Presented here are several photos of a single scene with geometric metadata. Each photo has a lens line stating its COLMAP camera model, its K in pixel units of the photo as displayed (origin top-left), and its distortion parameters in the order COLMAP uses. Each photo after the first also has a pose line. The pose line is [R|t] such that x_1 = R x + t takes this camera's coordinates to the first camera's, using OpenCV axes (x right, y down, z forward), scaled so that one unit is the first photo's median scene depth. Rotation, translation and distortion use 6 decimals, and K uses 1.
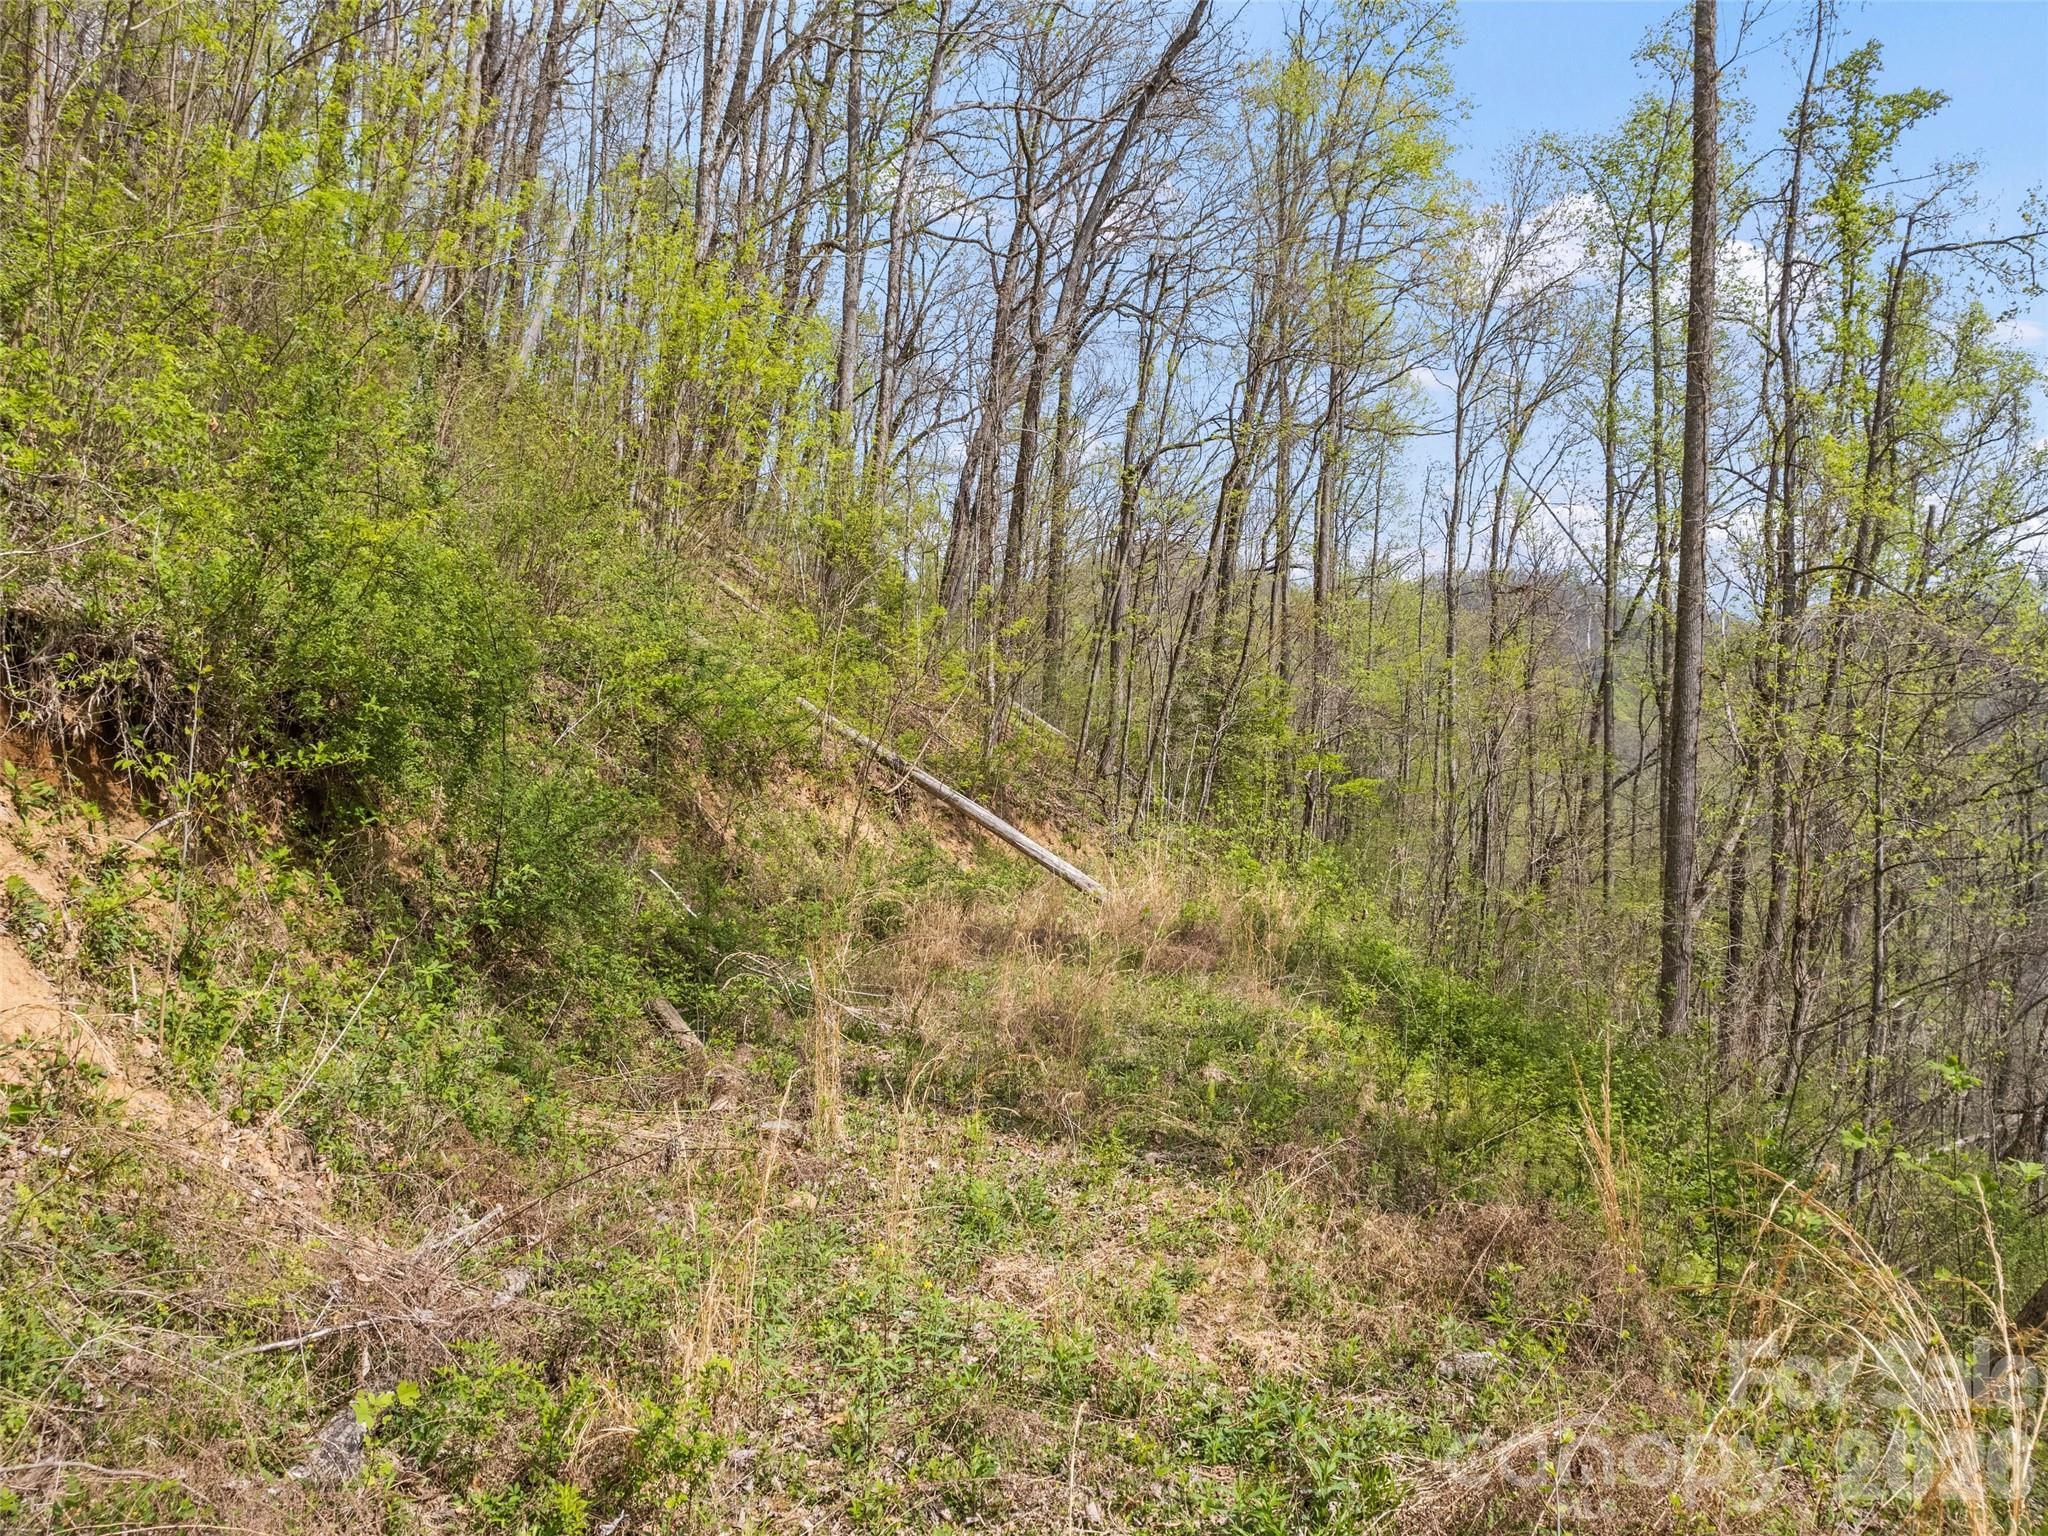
lens RADIAL K [[1424.6, 0, 1020.3], [0, 1424.6, 808.6], [0, 0, 1]] dist [-0.073926, 0.063785]
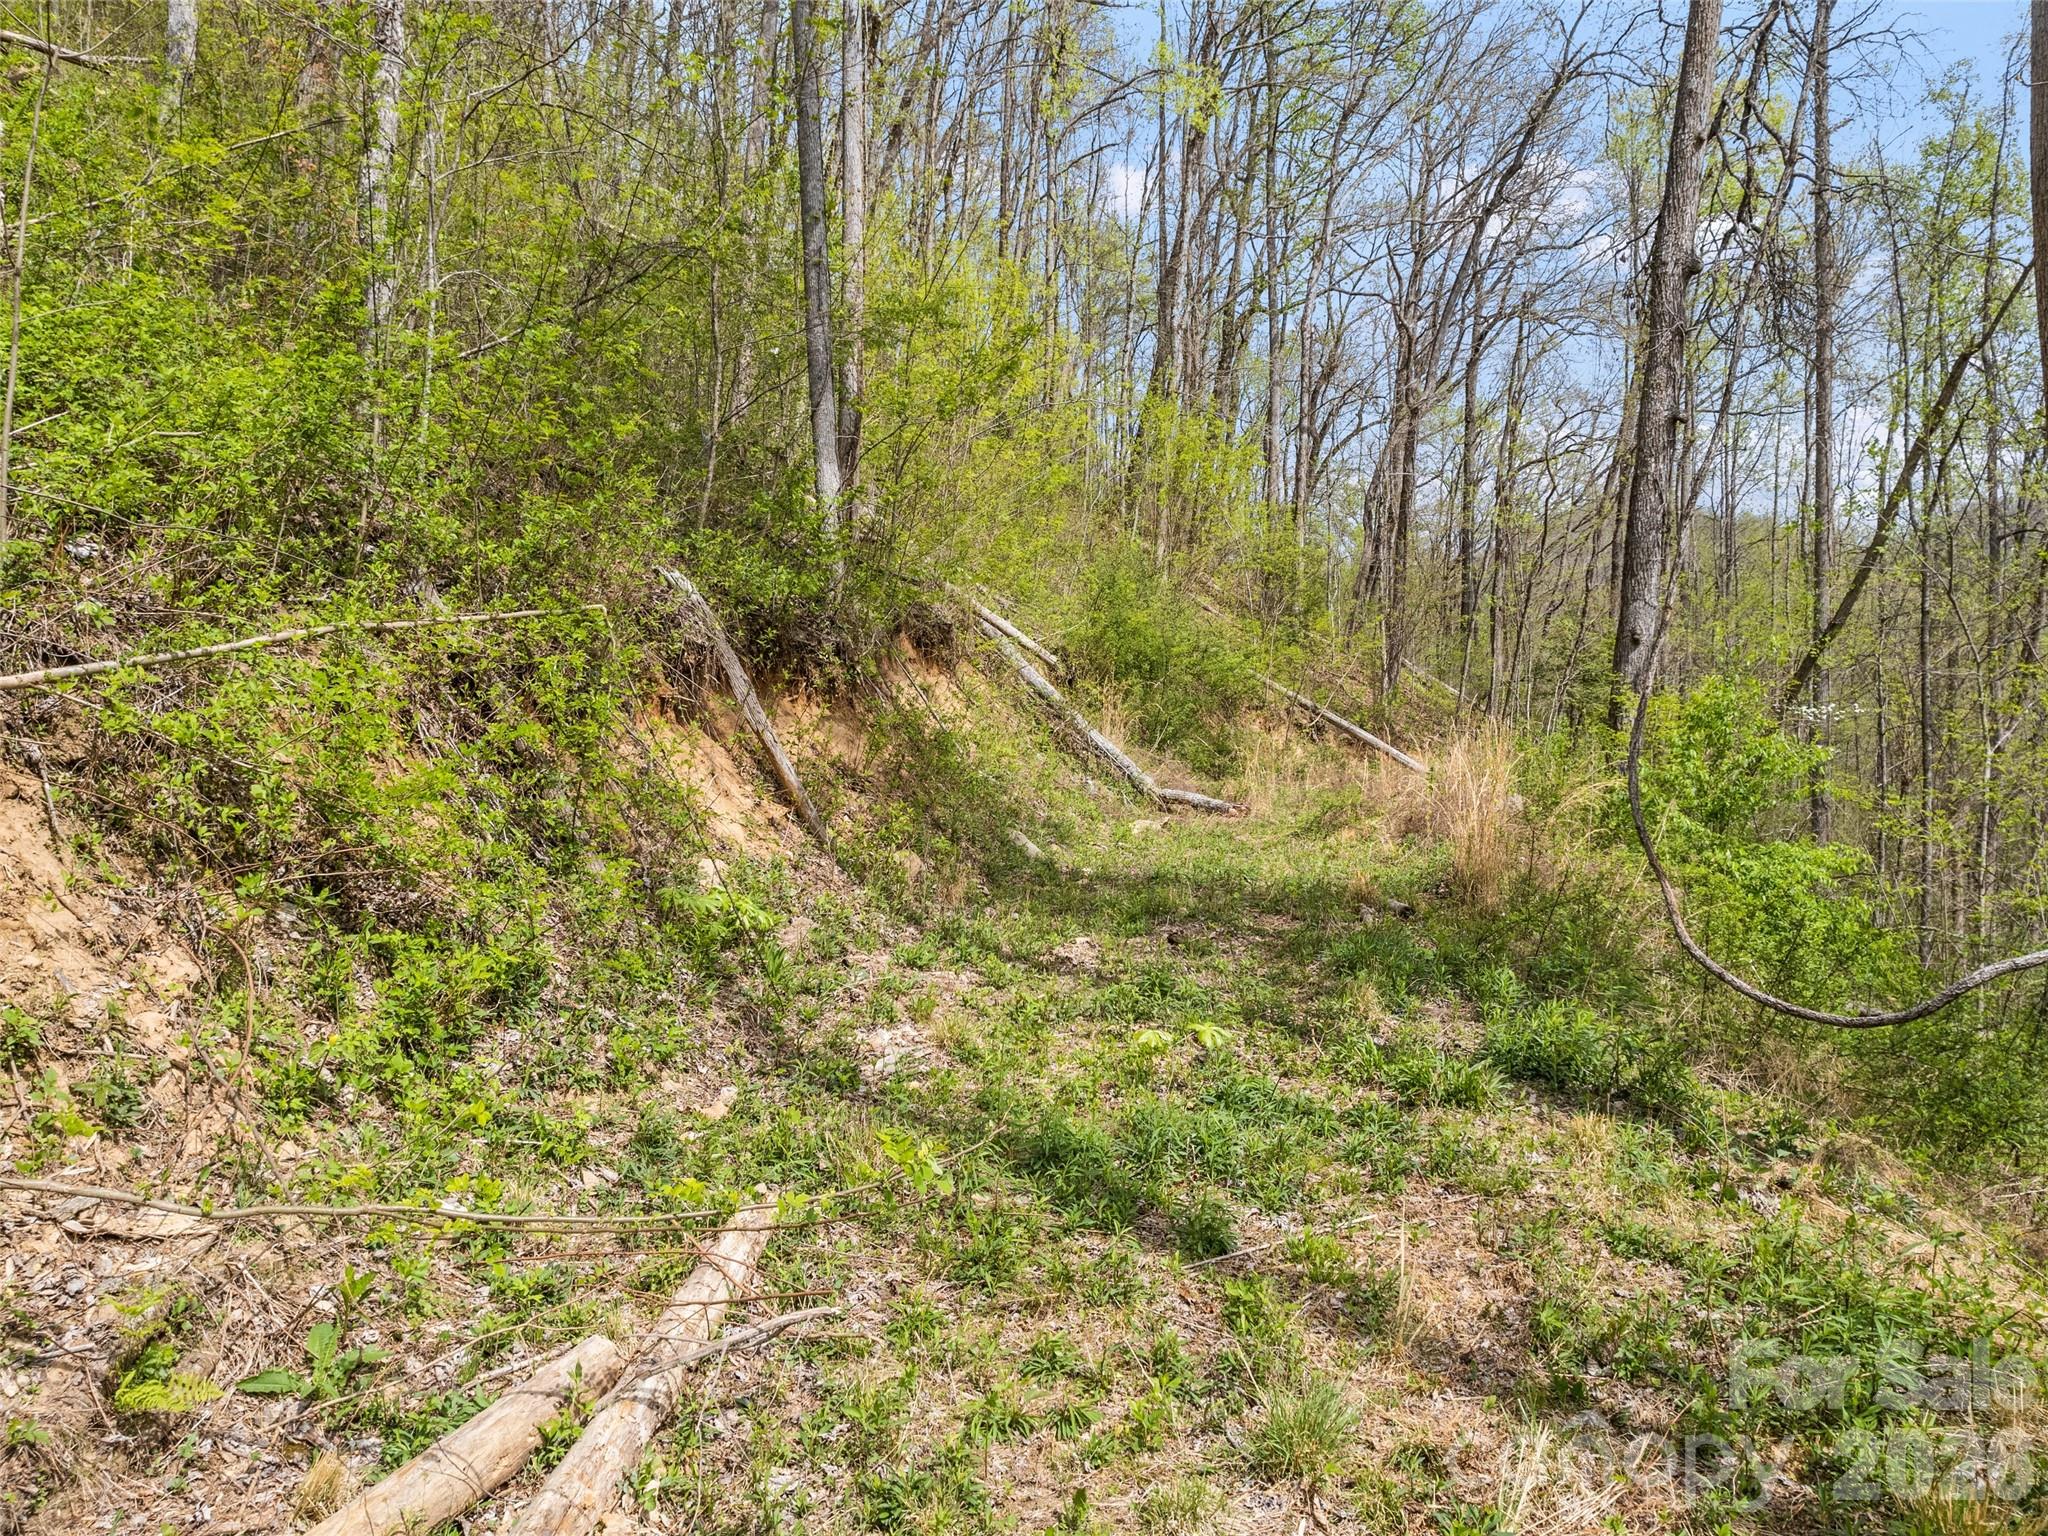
lens RADIAL K [[1424.6, 0, 1020.3], [0, 1424.6, 808.6], [0, 0, 1]] dist [-0.073926, 0.063785]
pose [[0.950920, -0.030407, -0.307938, 0.073063], [0.033055, 0.999448, 0.003386, 0.053856], [0.307665, -0.013399, 0.951400, -0.518883]]
